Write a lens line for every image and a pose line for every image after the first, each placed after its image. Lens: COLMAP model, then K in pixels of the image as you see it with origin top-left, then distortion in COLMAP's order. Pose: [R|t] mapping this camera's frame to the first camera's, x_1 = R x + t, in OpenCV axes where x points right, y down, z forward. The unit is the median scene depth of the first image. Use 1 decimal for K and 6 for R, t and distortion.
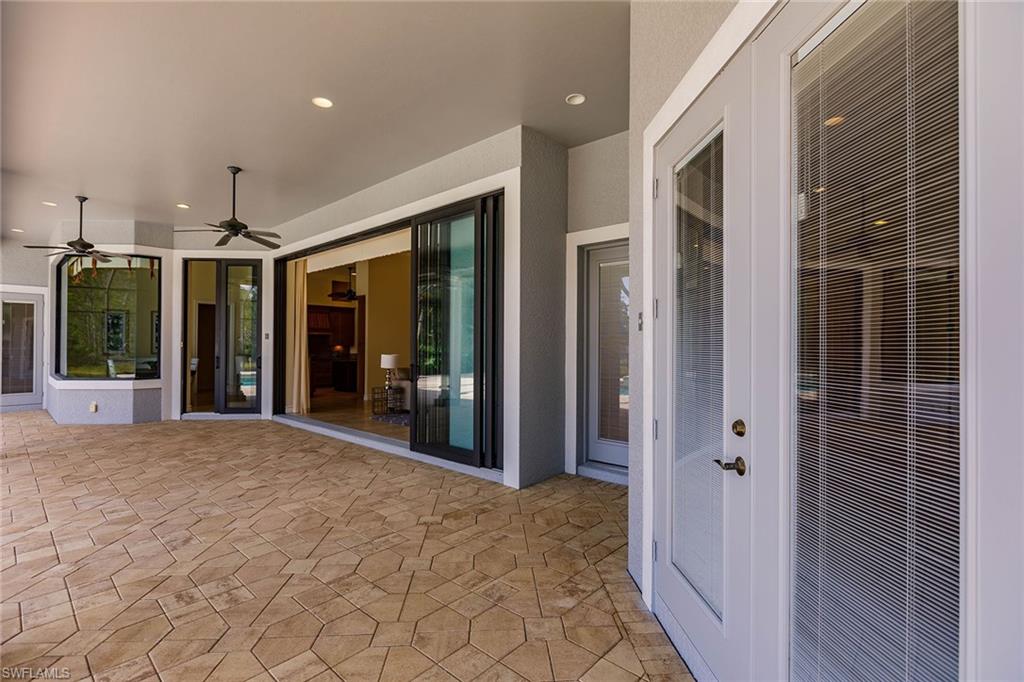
lens RADIAL K [[467.5, 0, 512.0], [0, 467.5, 341.0], [0, 0, 1]] dist [-0.004101, -0.000086]
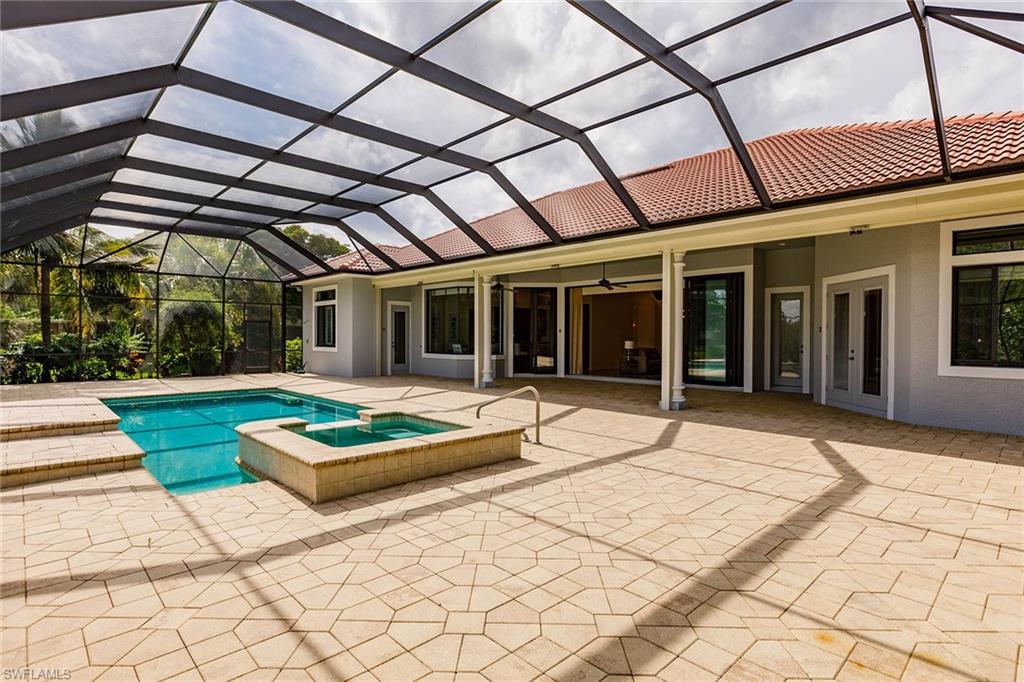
lens RADIAL K [[523.9, 0, 512.0], [0, 523.9, 341.0], [0, 0, 1]] dist [0.000319, -0.000411]
pose [[0.997179, 0.000290, -0.075061, -0.564501], [0.000929, 0.999868, 0.016201, -0.003805], [0.075056, -0.016225, 0.997047, -1.007990]]
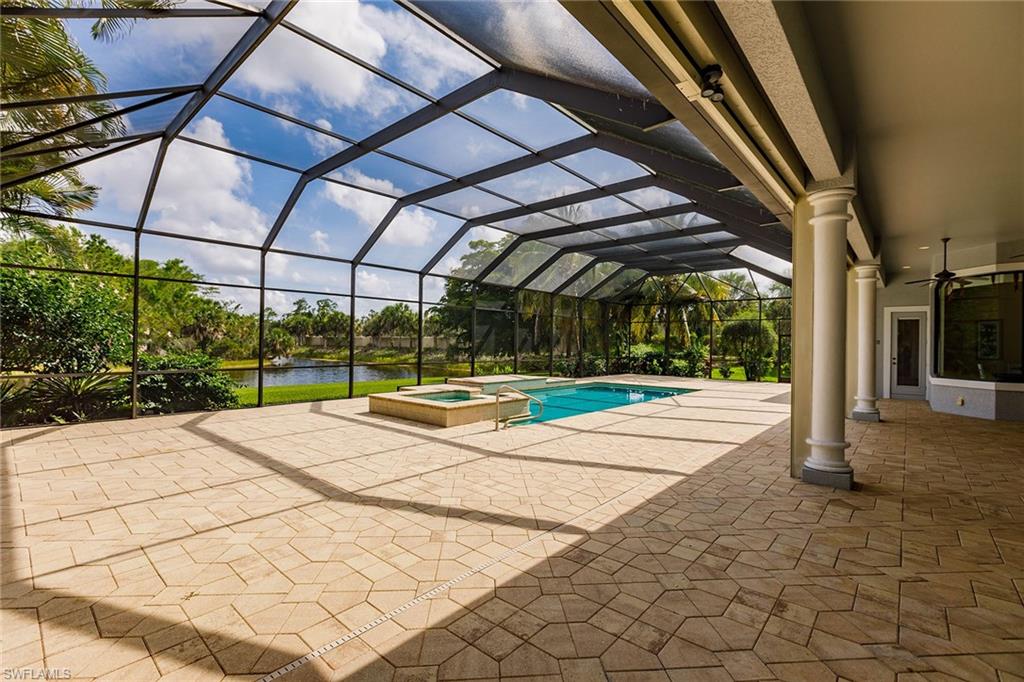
lens RADIAL K [[453.8, 0, 510.3], [0, 453.8, 342.1], [0, 0, 1]] dist [0.001123, -0.000608]
pose [[0.012644, -0.004872, -0.999908, 0.280225], [-0.009279, 0.999944, -0.004990, 0.002376], [0.999877, 0.009342, 0.012598, -0.200643]]
